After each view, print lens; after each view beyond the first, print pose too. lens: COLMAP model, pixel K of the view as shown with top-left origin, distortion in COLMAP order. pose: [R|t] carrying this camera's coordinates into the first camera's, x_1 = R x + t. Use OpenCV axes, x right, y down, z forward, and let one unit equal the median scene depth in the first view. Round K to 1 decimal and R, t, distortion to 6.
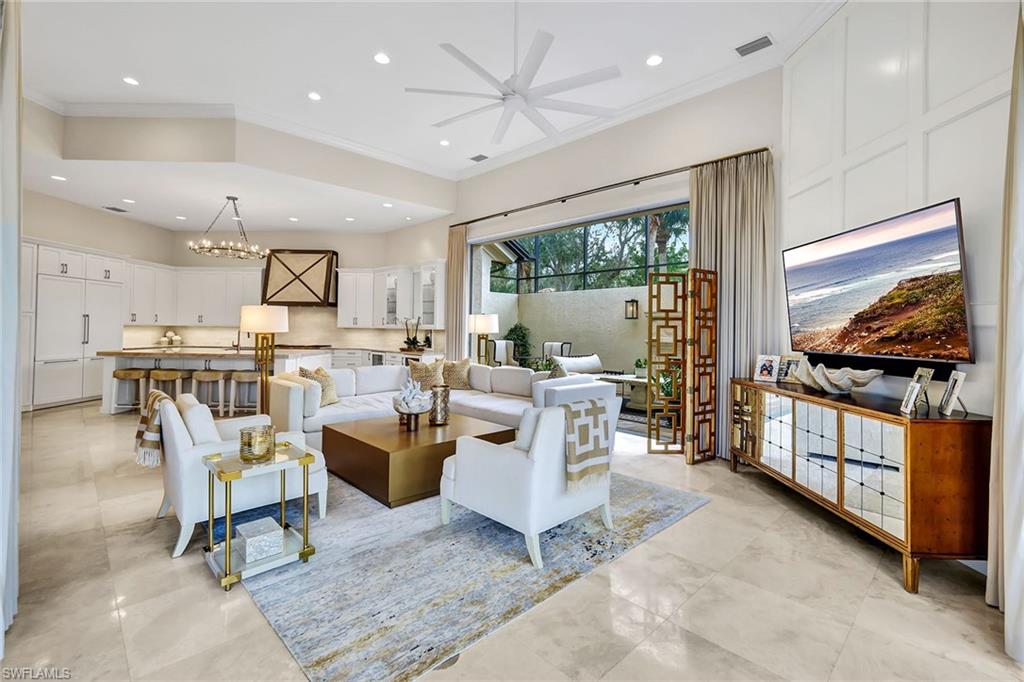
lens RADIAL K [[454.2, 0, 511.9], [0, 454.2, 317.9], [0, 0, 1]] dist [0.012901, -0.000120]
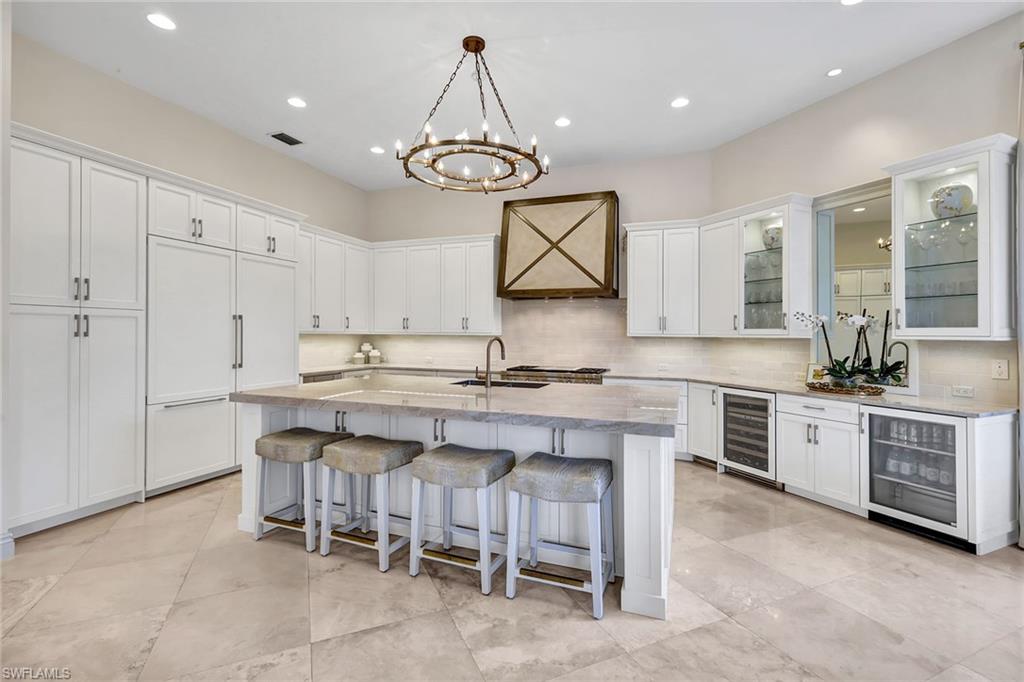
lens RADIAL K [[460.8, 0, 513.9], [0, 460.8, 333.2], [0, 0, 1]] dist [0.002026, 0.000165]
pose [[0.943170, -0.006225, -0.332253, -0.364880], [0.012280, 0.999795, 0.016128, 0.008214], [0.332084, -0.019291, 0.943052, 0.497982]]
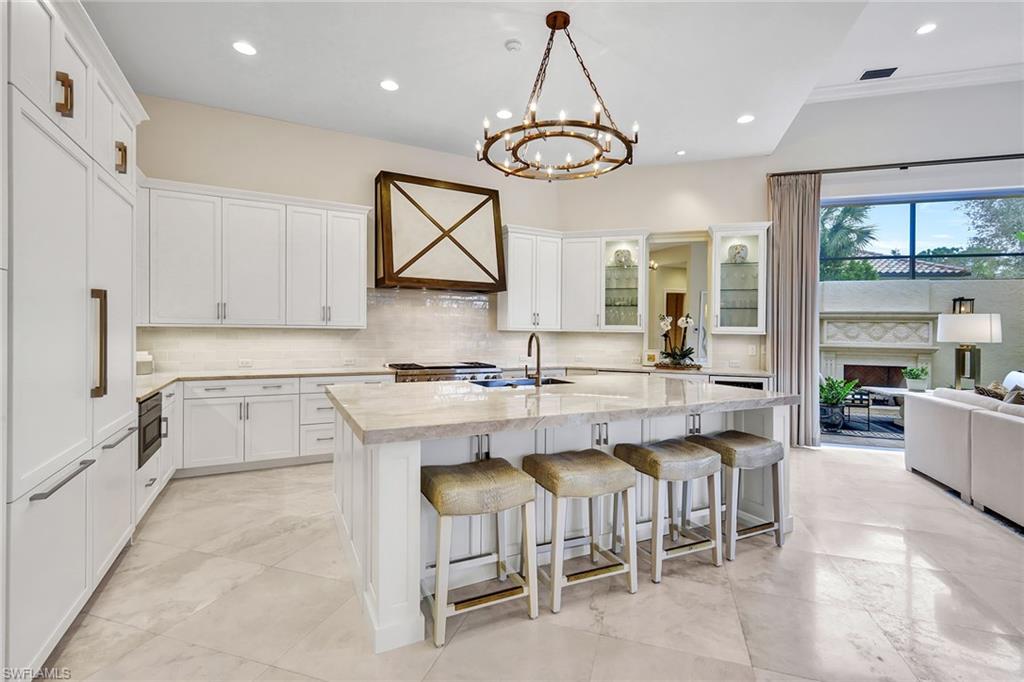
lens RADIAL K [[465.7, 0, 512.2], [0, 465.7, 328.9], [0, 0, 1]] dist [0.003586, 0.000209]
pose [[0.884686, 0.000546, 0.466187, -0.713259], [-0.013901, 0.999586, 0.025210, 0.005206], [-0.465980, -0.028784, 0.884327, 0.540195]]
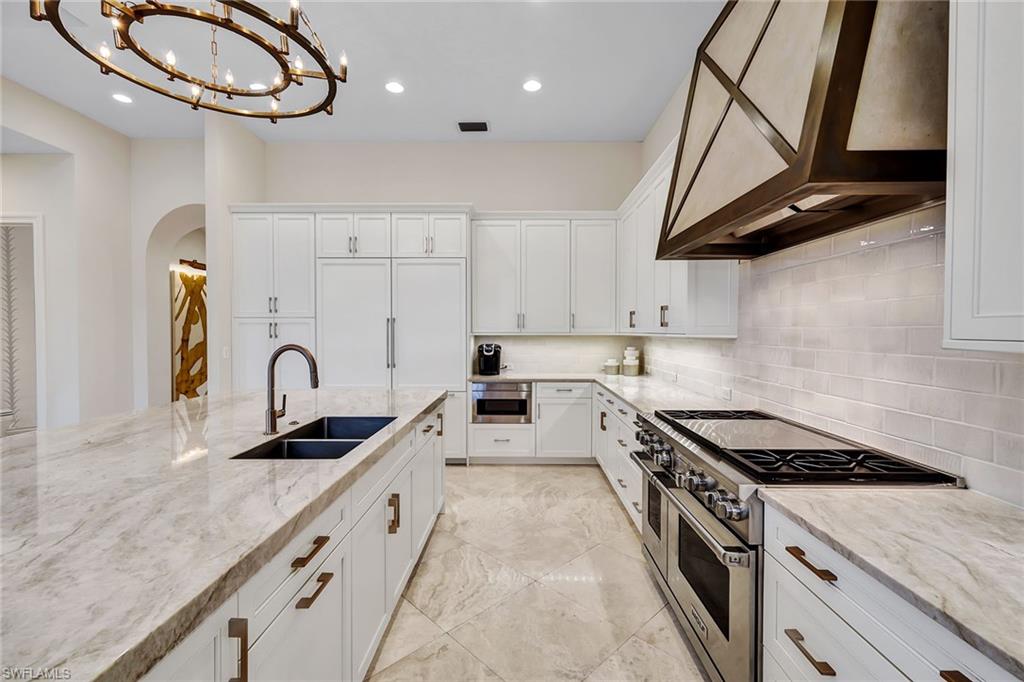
lens RADIAL K [[451.0, 0, 515.6], [0, 451.0, 336.2], [0, 0, 1]] dist [0.001886, 0.000058]
pose [[-0.013429, 0.001818, -0.999908, -0.297290], [0.024039, 0.999710, 0.001495, 0.016622], [0.999621, -0.024017, -0.013469, 0.989104]]
